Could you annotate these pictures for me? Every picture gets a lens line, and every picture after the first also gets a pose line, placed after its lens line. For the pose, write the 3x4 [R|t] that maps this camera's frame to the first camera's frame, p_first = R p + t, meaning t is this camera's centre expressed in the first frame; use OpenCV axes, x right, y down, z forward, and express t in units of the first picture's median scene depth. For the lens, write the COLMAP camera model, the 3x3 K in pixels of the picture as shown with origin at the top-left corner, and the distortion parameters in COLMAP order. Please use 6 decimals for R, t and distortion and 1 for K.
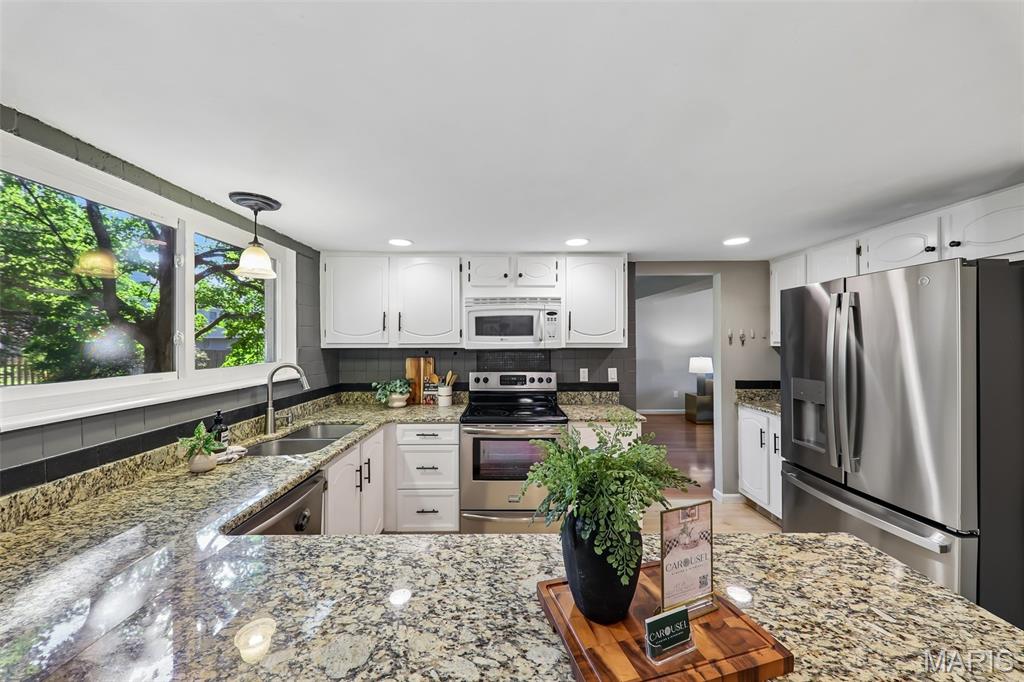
lens RADIAL K [[356.2, 0, 508.7], [0, 356.2, 340.1], [0, 0, 1]] dist [0.012254, -0.003346]
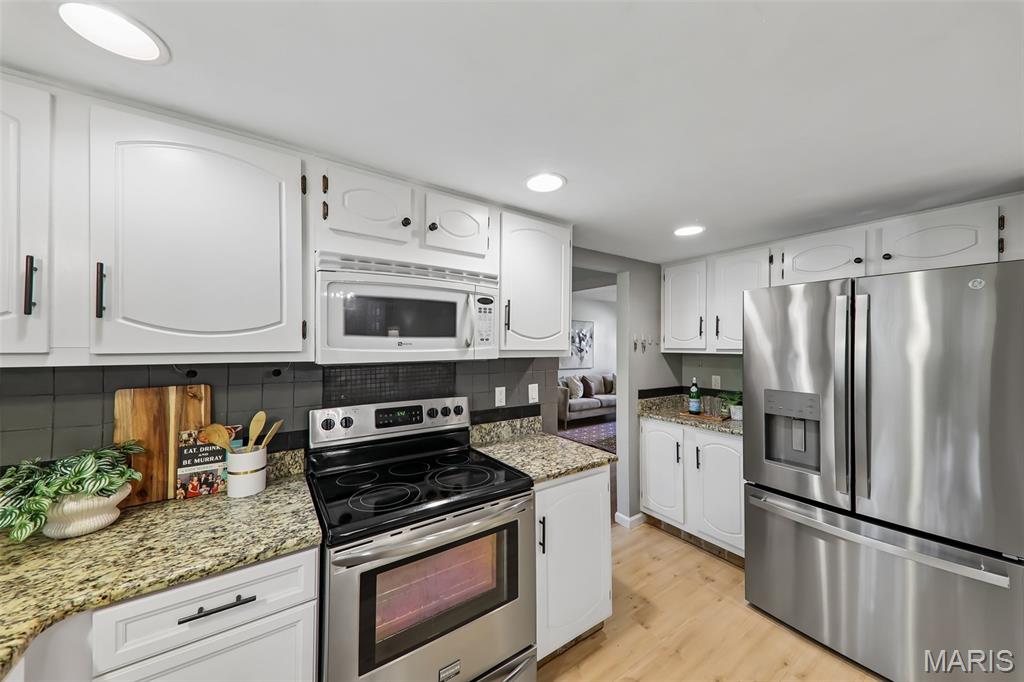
lens RADIAL K [[356.2, 0, 514.8], [0, 356.2, 341.5], [0, 0, 1]] dist [0.012254, -0.003346]
pose [[0.821153, 0.010610, 0.570609, -0.172753], [-0.005078, 0.999923, -0.011286, -0.000012], [-0.570685, 0.006370, 0.821144, 0.476671]]
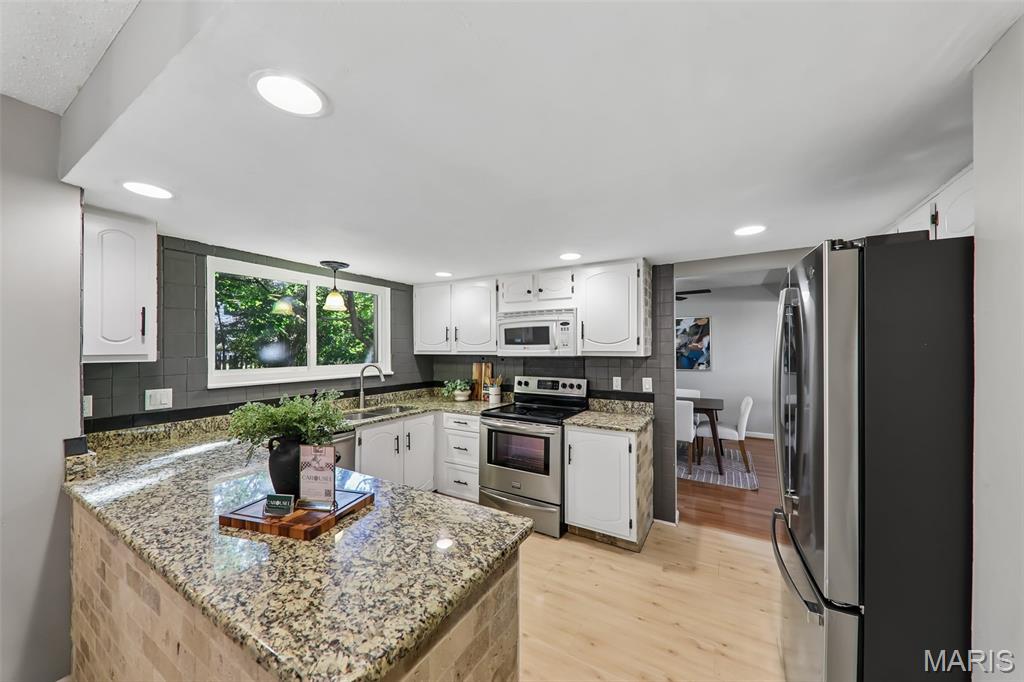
lens RADIAL K [[356.2, 0, 516.0], [0, 356.2, 349.3], [0, 0, 1]] dist [0.012254, -0.003346]
pose [[0.861341, 0.000835, -0.508027, 0.528300], [0.001445, 0.999991, 0.004093, -0.002096], [0.508026, -0.004260, 0.861331, 0.001934]]
